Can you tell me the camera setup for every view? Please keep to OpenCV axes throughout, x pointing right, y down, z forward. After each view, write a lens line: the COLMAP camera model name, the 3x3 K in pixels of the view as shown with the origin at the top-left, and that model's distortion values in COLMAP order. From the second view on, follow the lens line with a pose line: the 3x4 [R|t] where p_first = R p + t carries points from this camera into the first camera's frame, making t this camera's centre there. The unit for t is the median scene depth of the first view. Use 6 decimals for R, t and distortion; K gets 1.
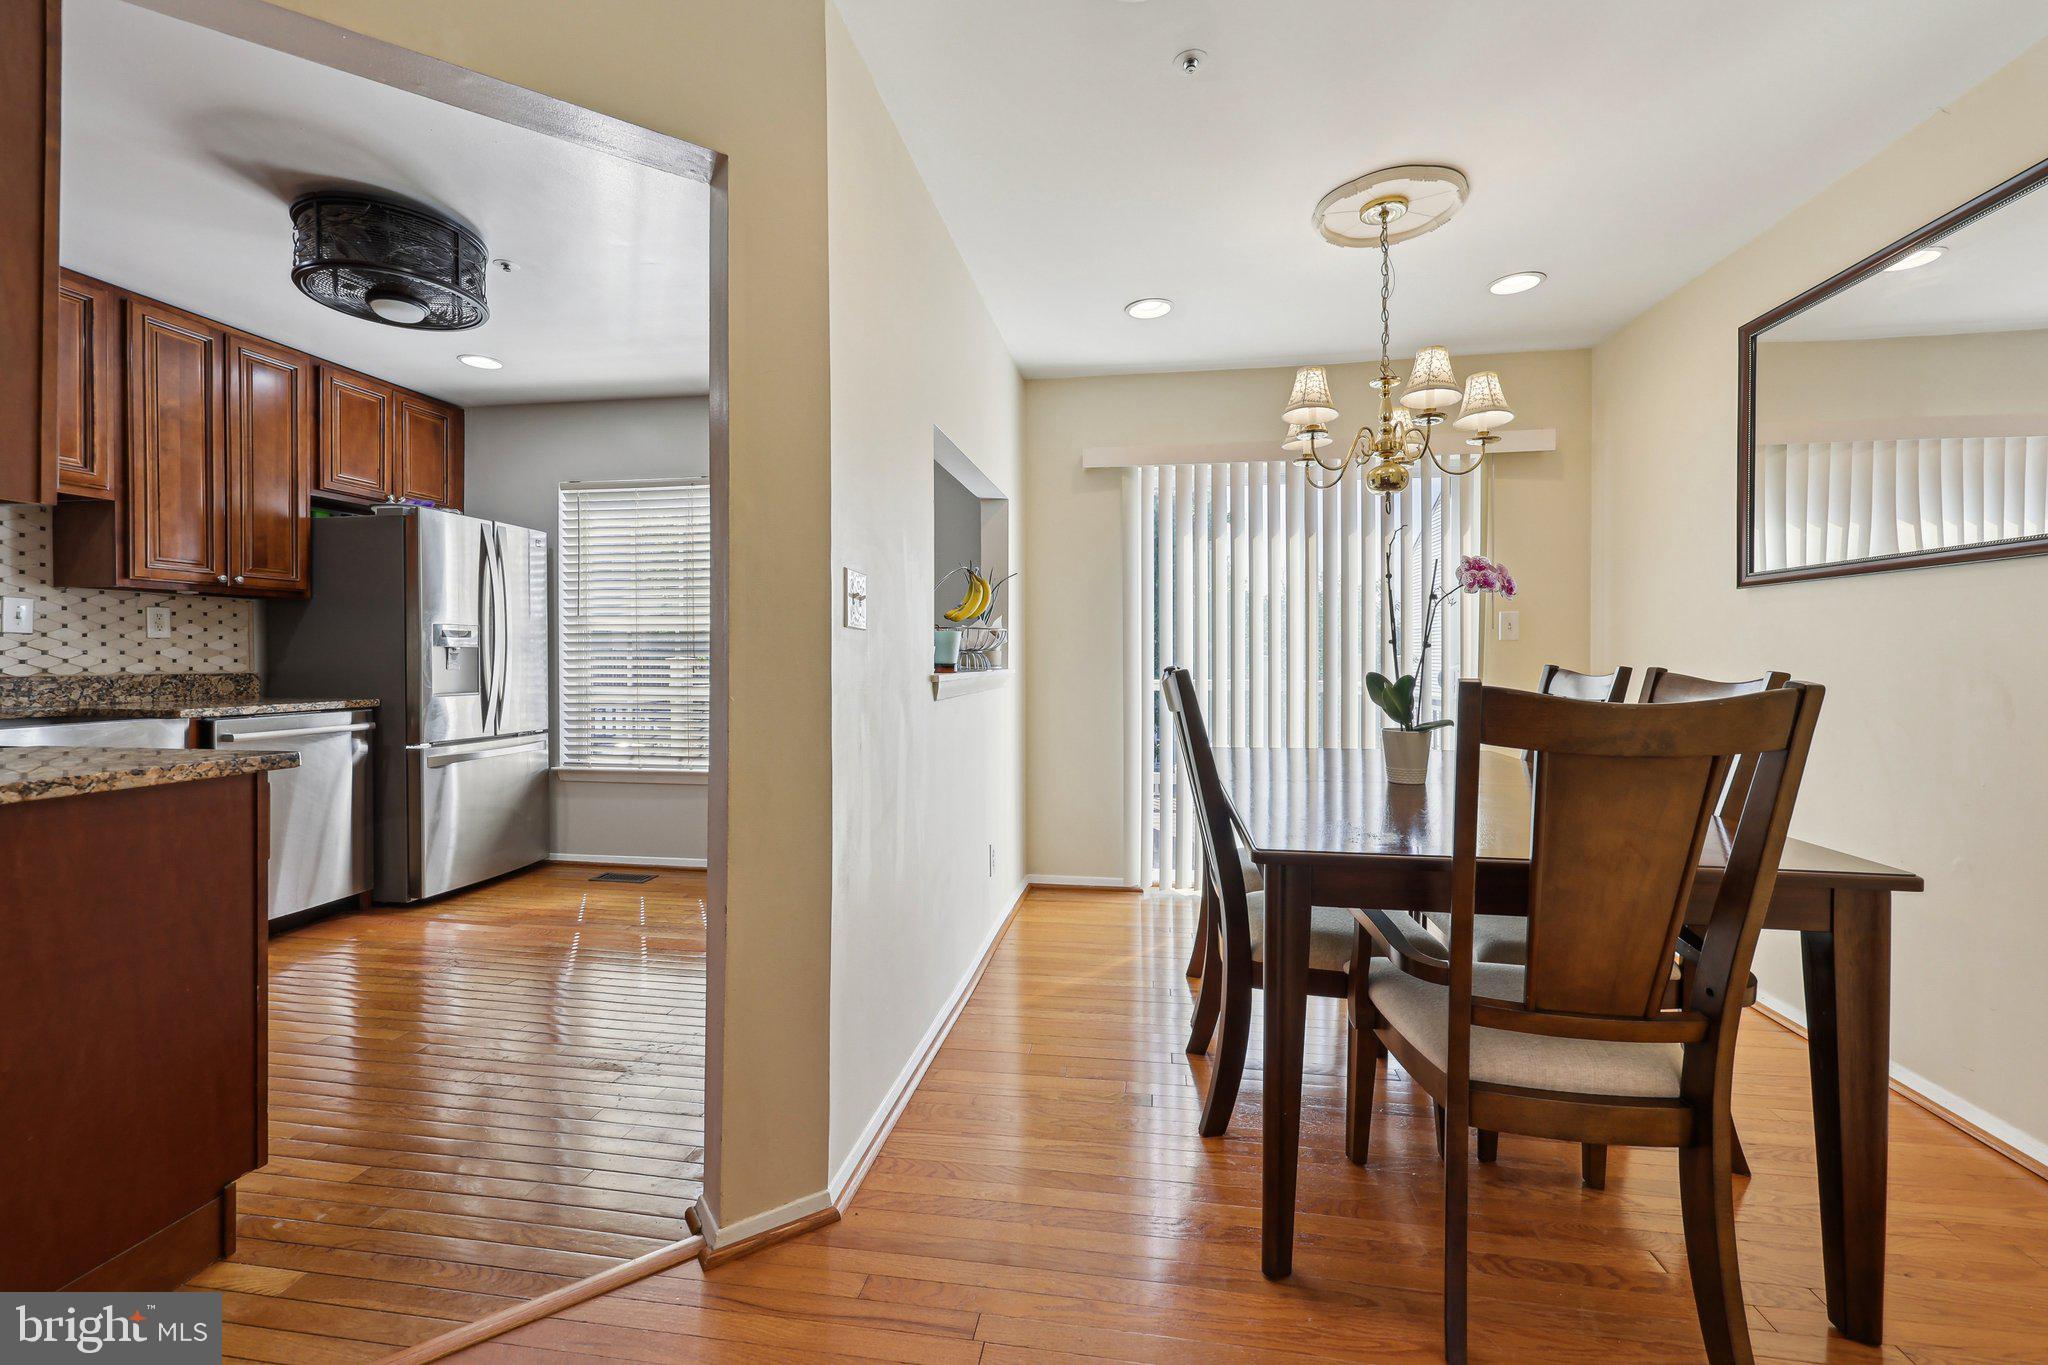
lens RADIAL K [[835.6, 0, 1028.6], [0, 835.6, 668.9], [0, 0, 1]] dist [0.002788, -0.000606]
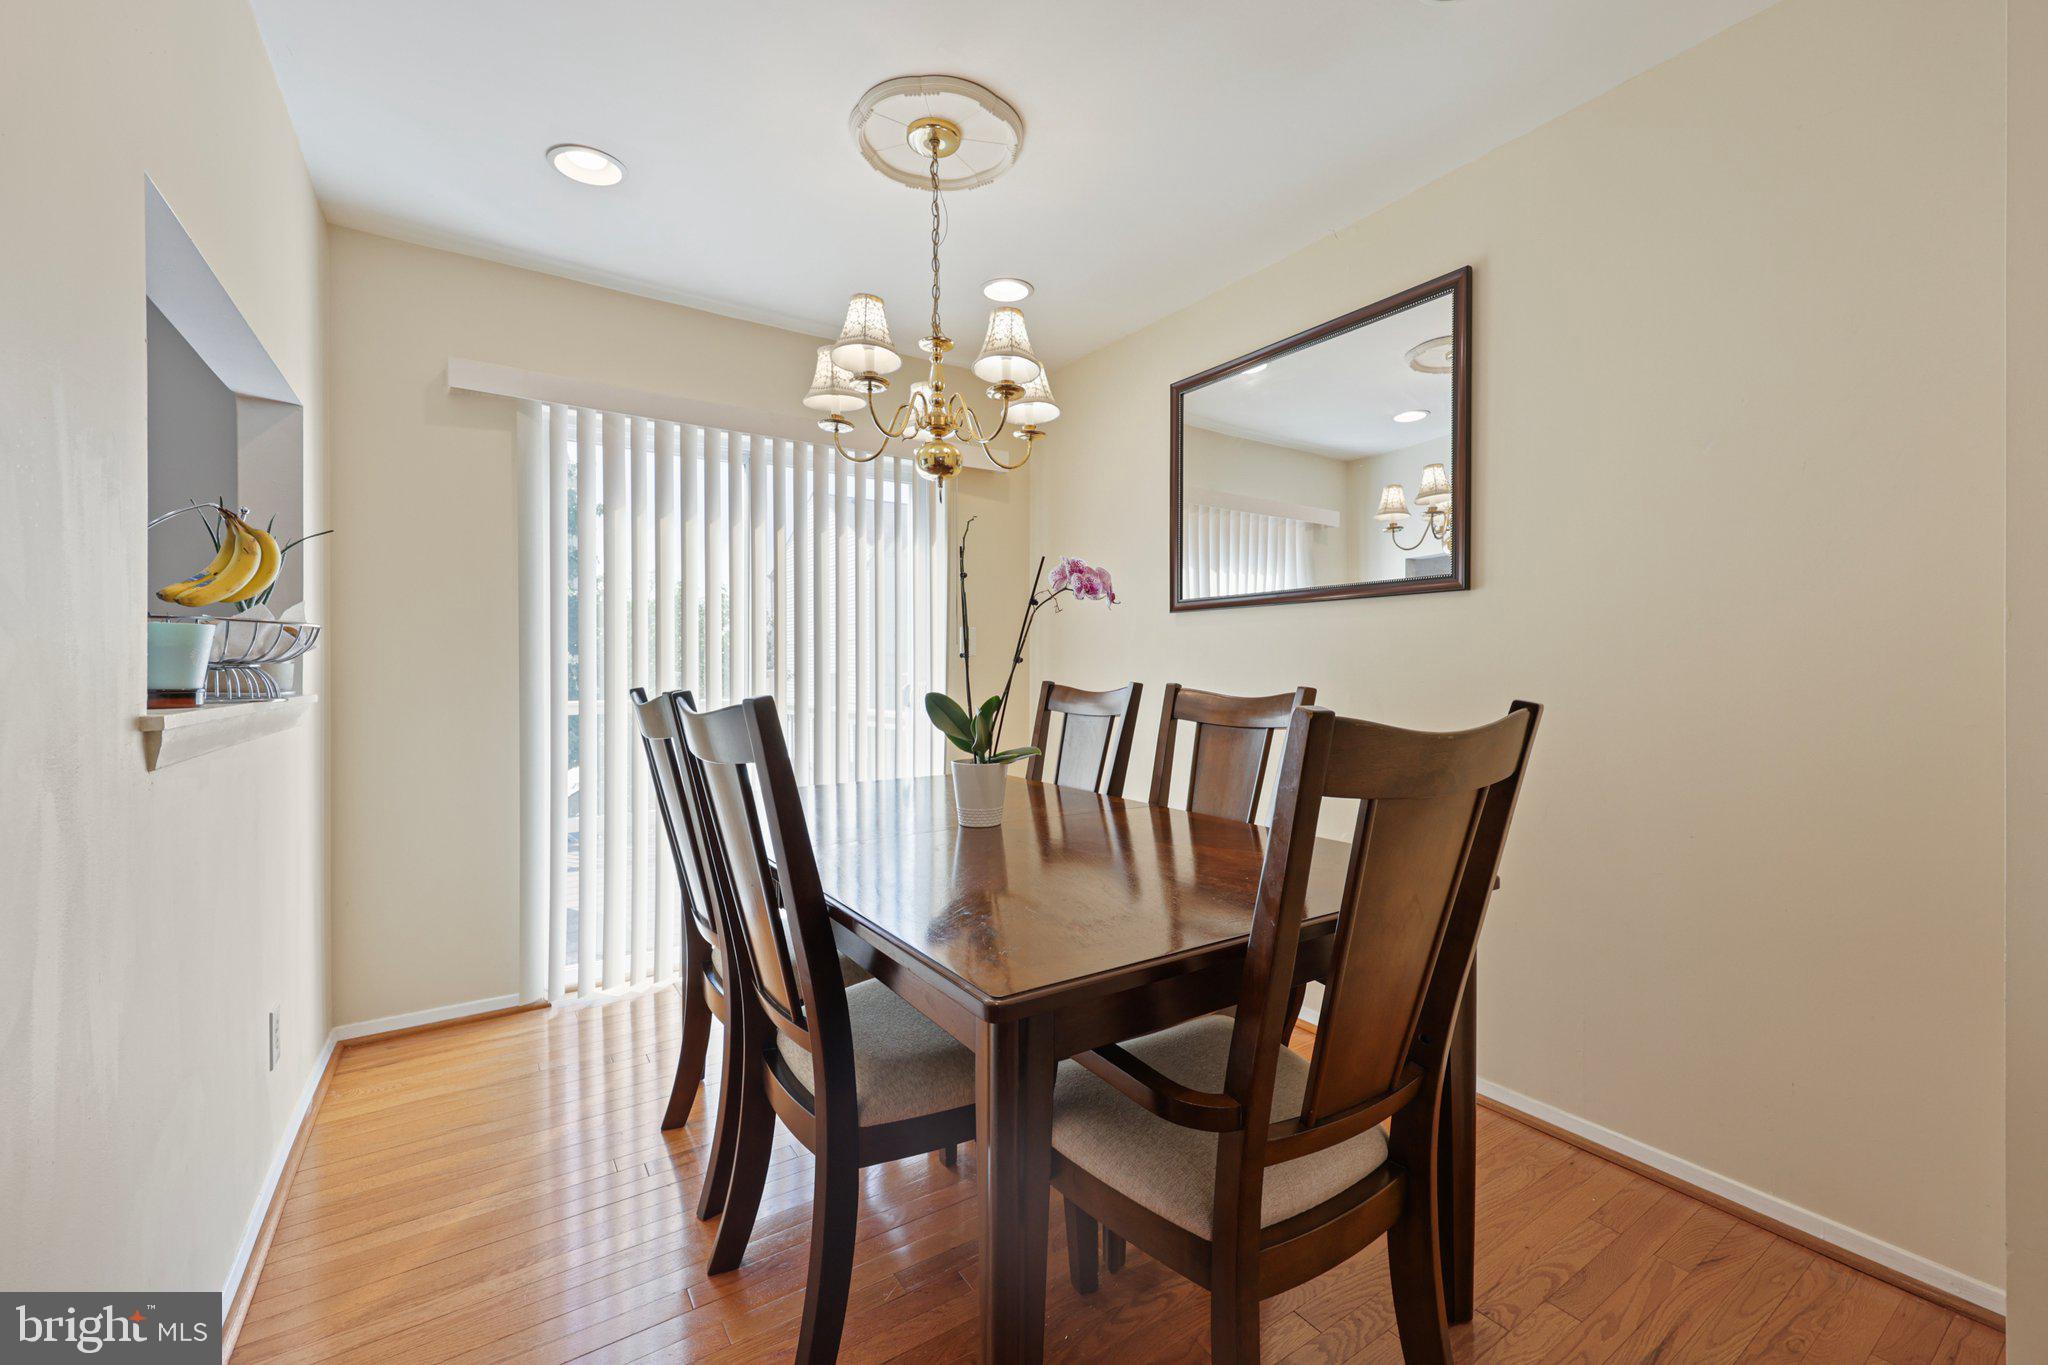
lens RADIAL K [[835.6, 0, 1042.5], [0, 835.6, 673.1], [0, 0, 1]] dist [0.002788, -0.000606]
pose [[0.733187, -0.001919, 0.680024, -0.057032], [0.010858, 0.999902, -0.008884, -0.005808], [-0.679940, 0.013897, 0.733136, 0.288045]]
